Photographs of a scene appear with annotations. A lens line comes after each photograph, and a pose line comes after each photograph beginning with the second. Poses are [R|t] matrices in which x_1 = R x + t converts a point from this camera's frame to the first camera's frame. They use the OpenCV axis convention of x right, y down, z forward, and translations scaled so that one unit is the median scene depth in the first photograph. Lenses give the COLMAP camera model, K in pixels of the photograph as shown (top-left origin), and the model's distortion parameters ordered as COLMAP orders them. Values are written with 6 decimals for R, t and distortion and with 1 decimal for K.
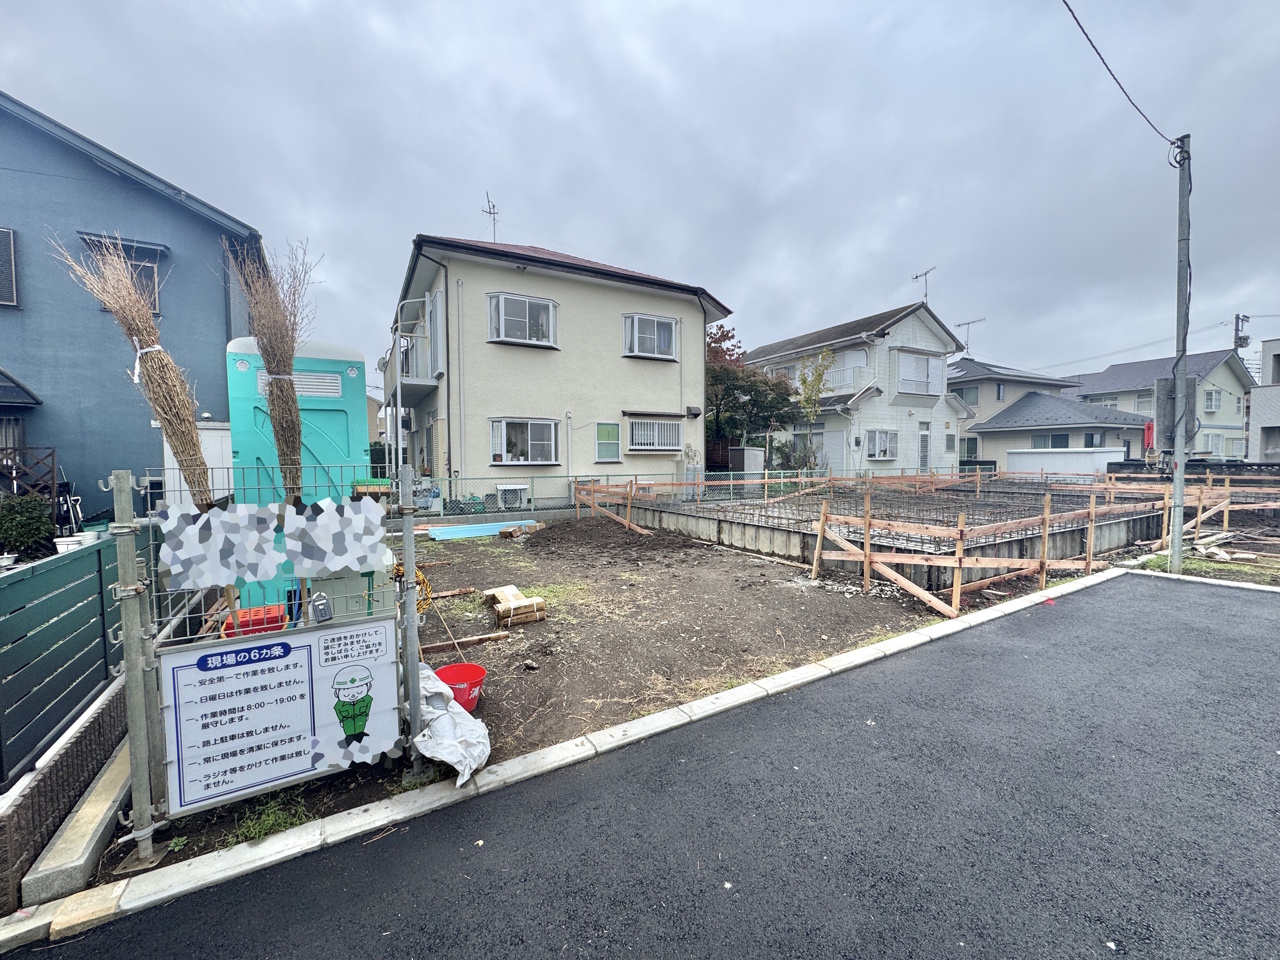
lens RADIAL K [[510.4, 0, 640.0], [0, 510.4, 480.0], [0, 0, 1]] dist [-0.003784, 0.000780]
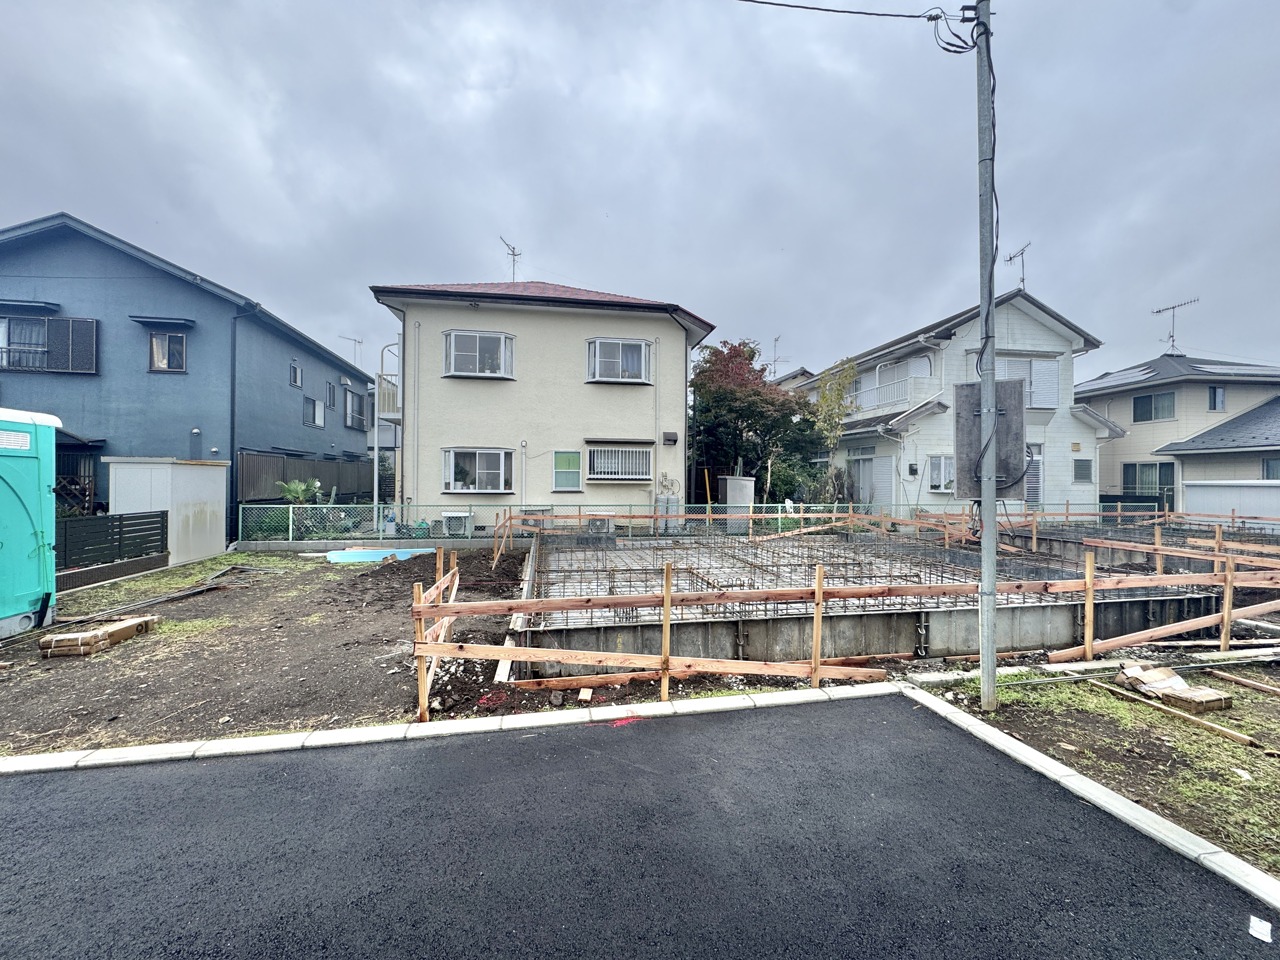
lens RADIAL K [[510.4, 0, 640.0], [0, 510.4, 480.0], [0, 0, 1]] dist [-0.003784, 0.000780]
pose [[0.940214, 0.010840, -0.340411, 0.390411], [-0.025611, 0.998914, -0.038927, -0.021698], [0.339620, 0.045318, 0.939470, 0.128801]]
